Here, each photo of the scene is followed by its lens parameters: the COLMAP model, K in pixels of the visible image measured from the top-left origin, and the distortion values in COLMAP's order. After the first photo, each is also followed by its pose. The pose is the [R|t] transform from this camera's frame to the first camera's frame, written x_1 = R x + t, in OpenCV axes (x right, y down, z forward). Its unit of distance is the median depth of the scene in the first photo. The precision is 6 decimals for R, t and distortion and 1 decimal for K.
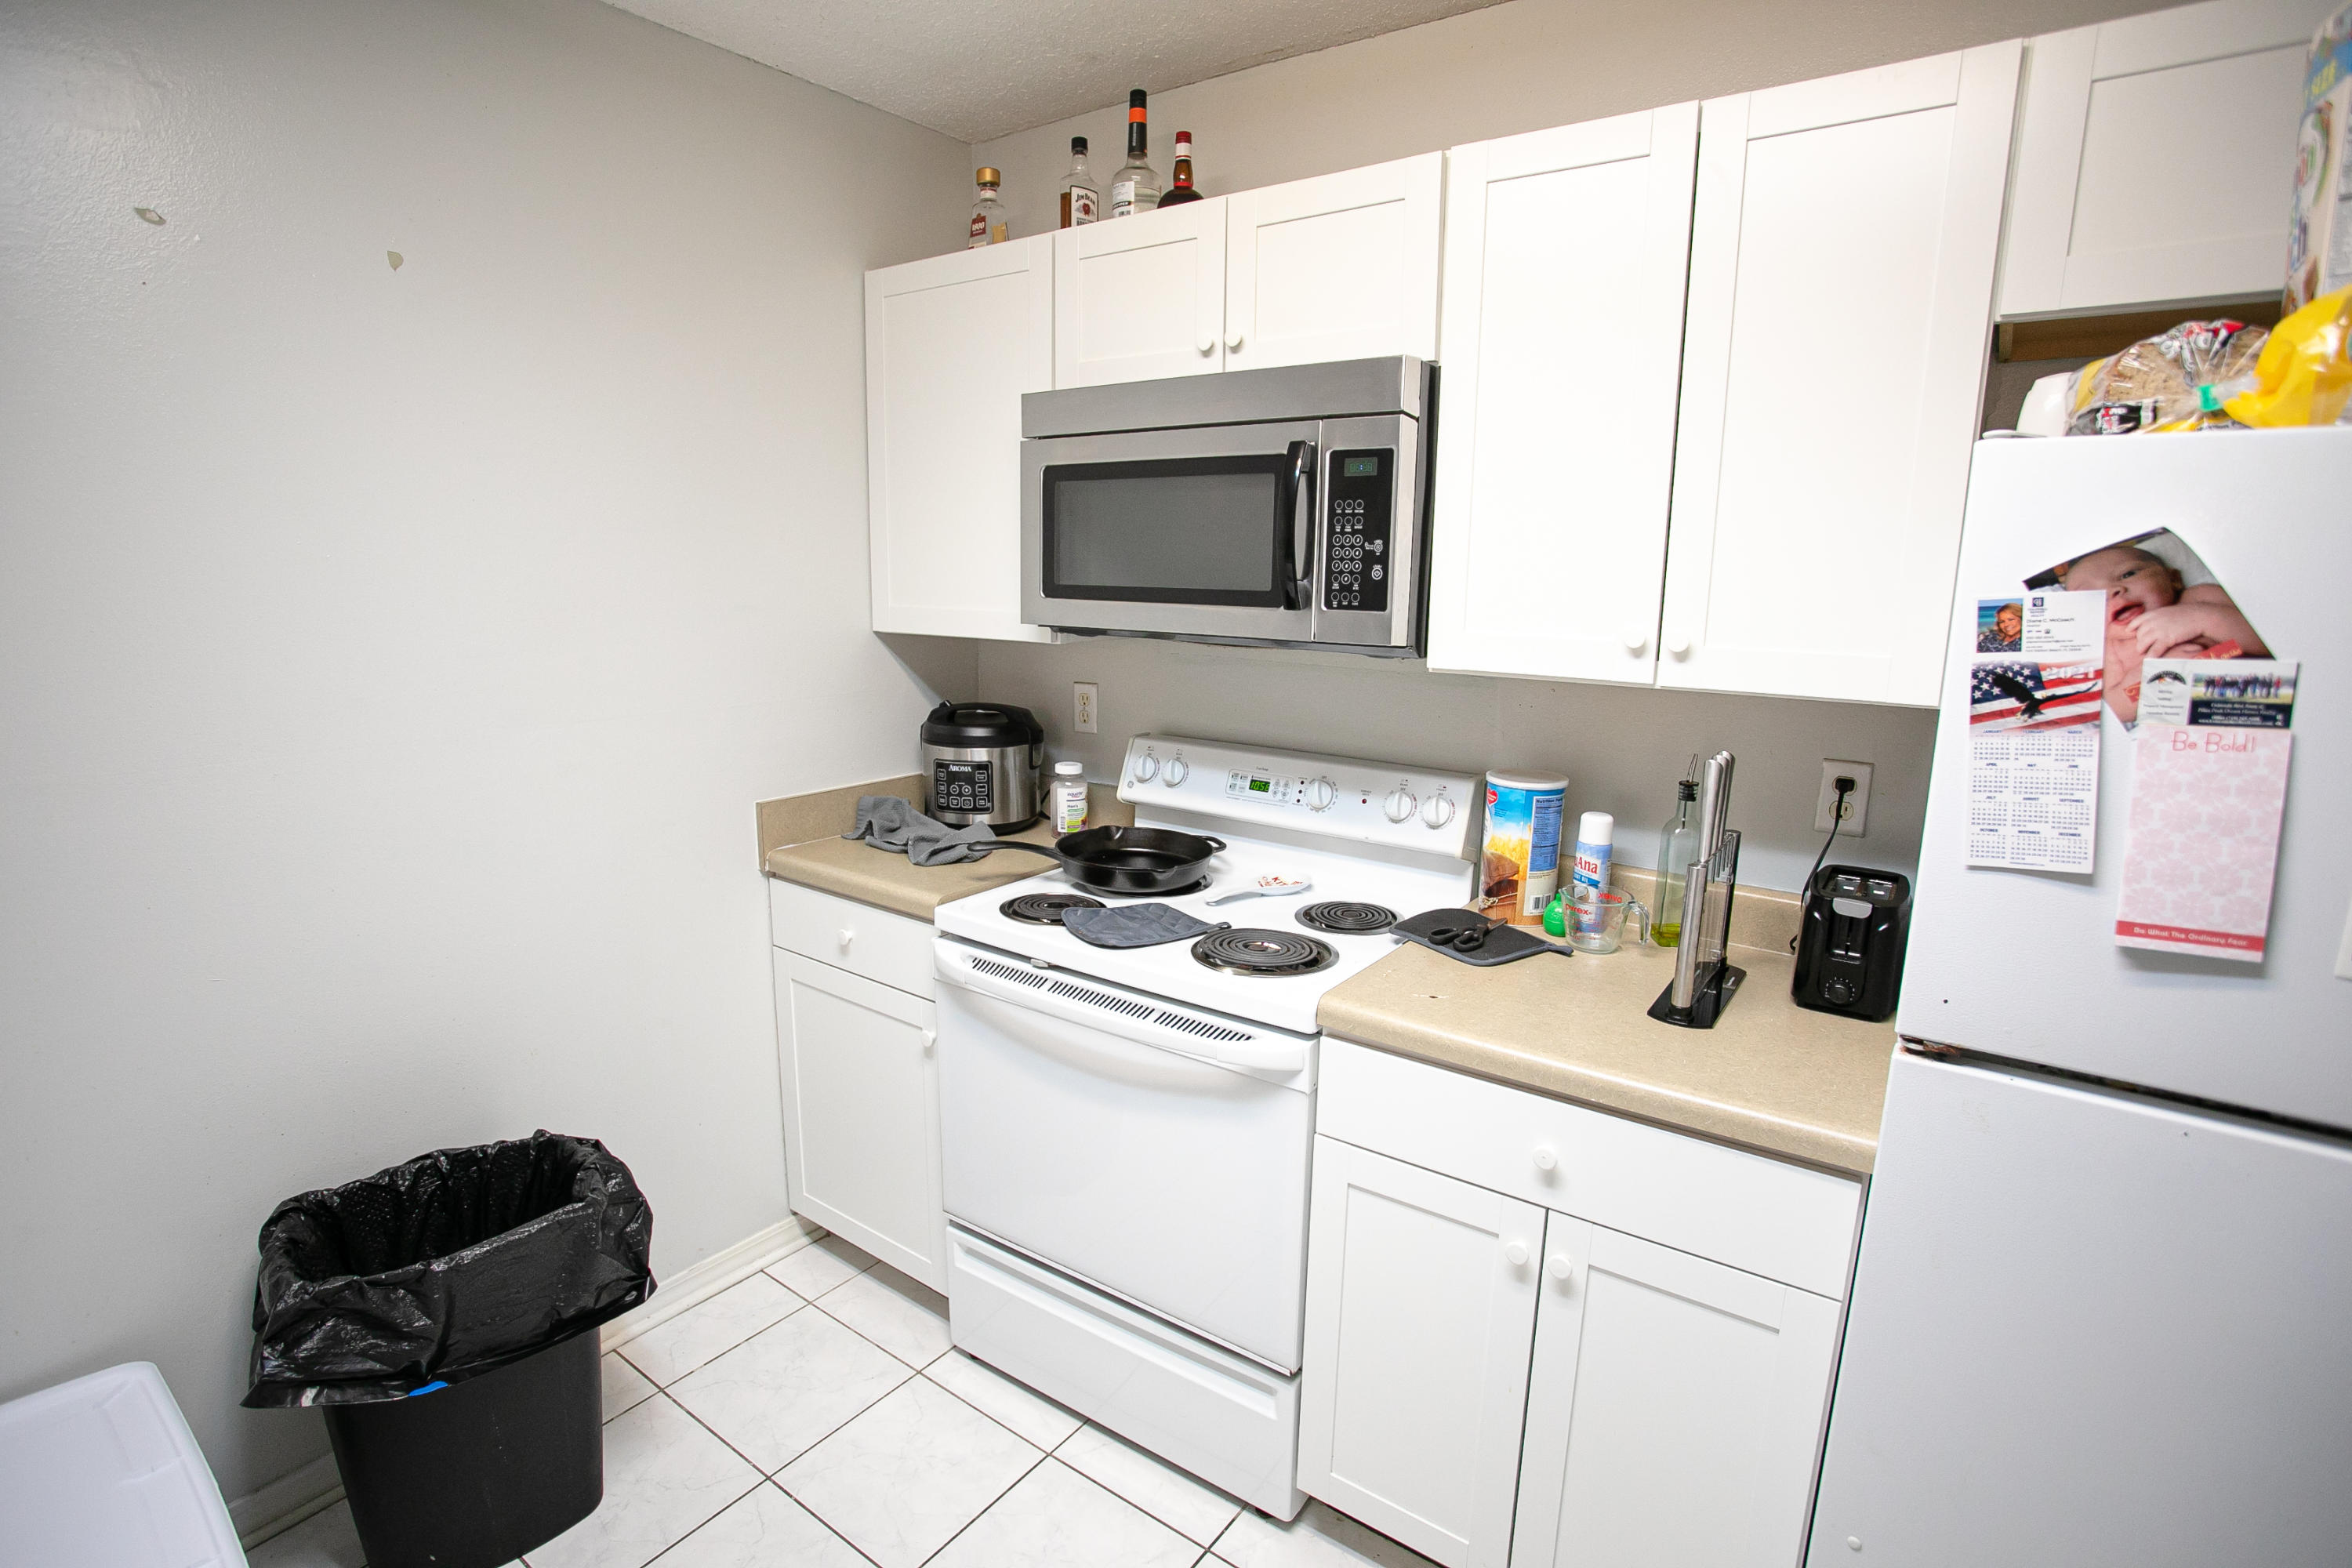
lens RADIAL K [[1147.8, 0, 1174.6], [0, 1147.8, 790.2], [0, 0, 1]] dist [-0.087366, 0.045966]
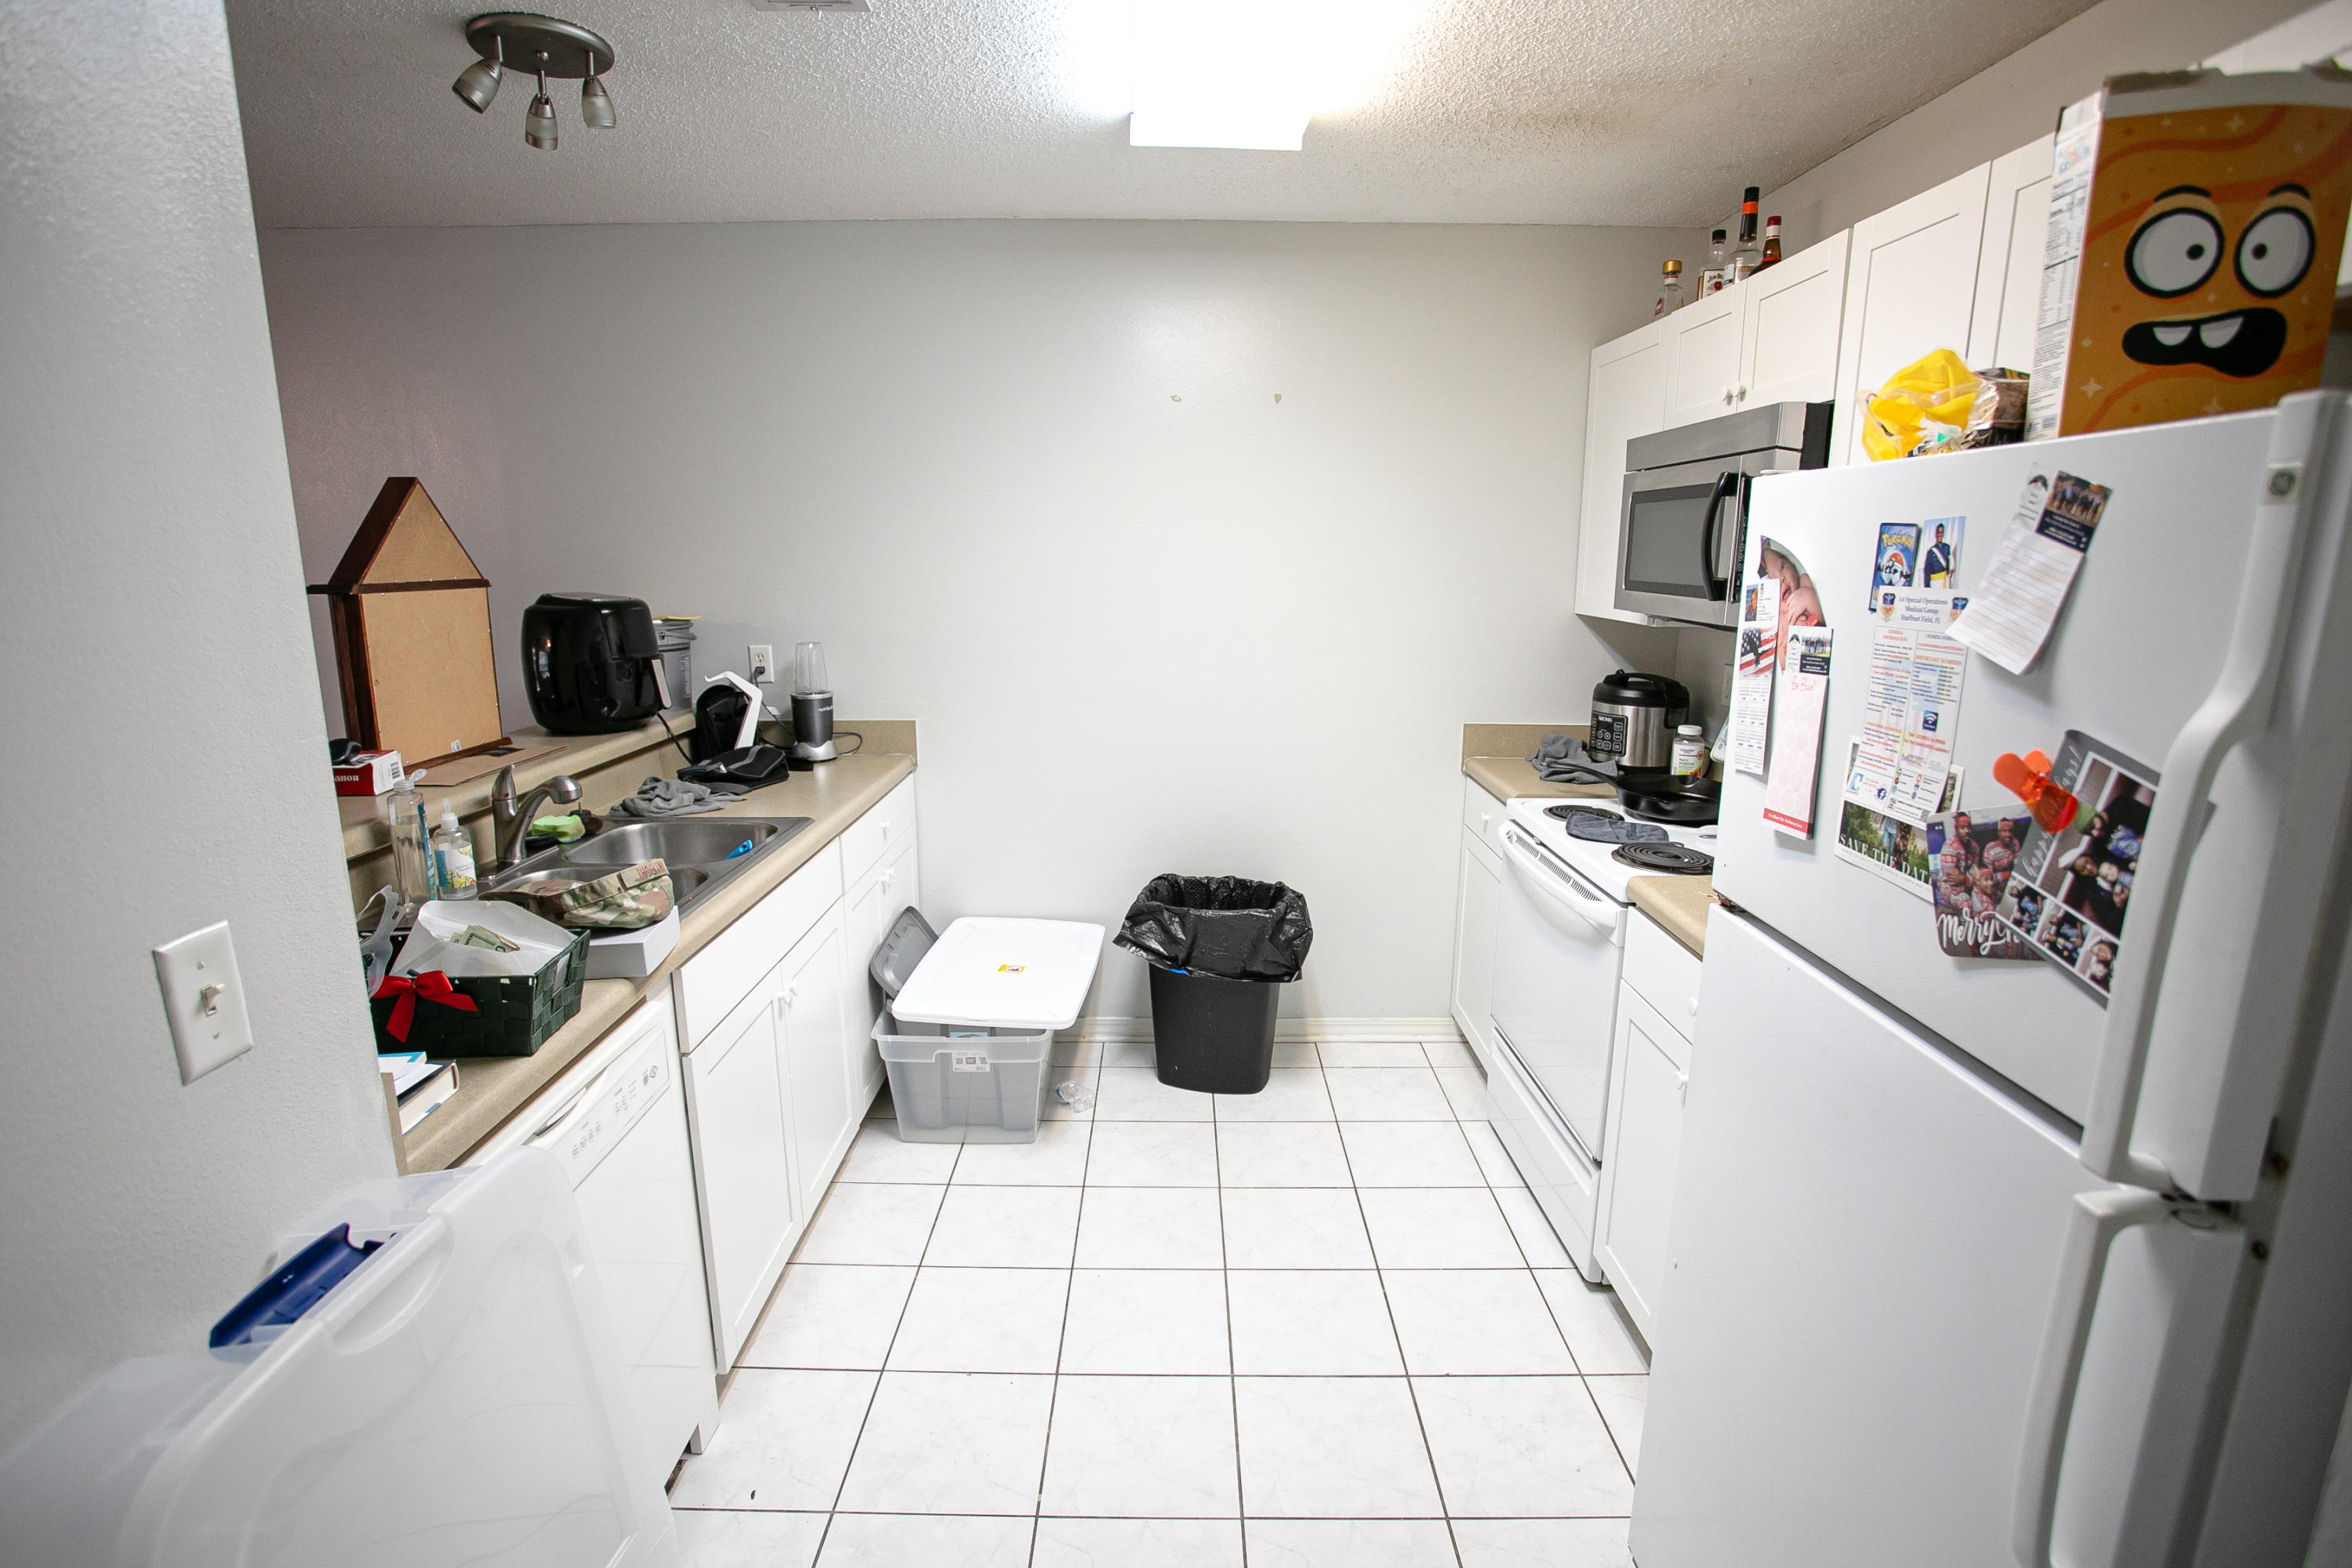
lens RADIAL K [[1147.8, 0, 1174.6], [0, 1147.8, 790.2], [0, 0, 1]] dist [-0.087366, 0.045966]
pose [[0.591949, 0.156929, -0.790550, 0.746954], [-0.156172, 0.984605, 0.078511, 0.048522], [0.790700, 0.076988, 0.607344, -0.240513]]
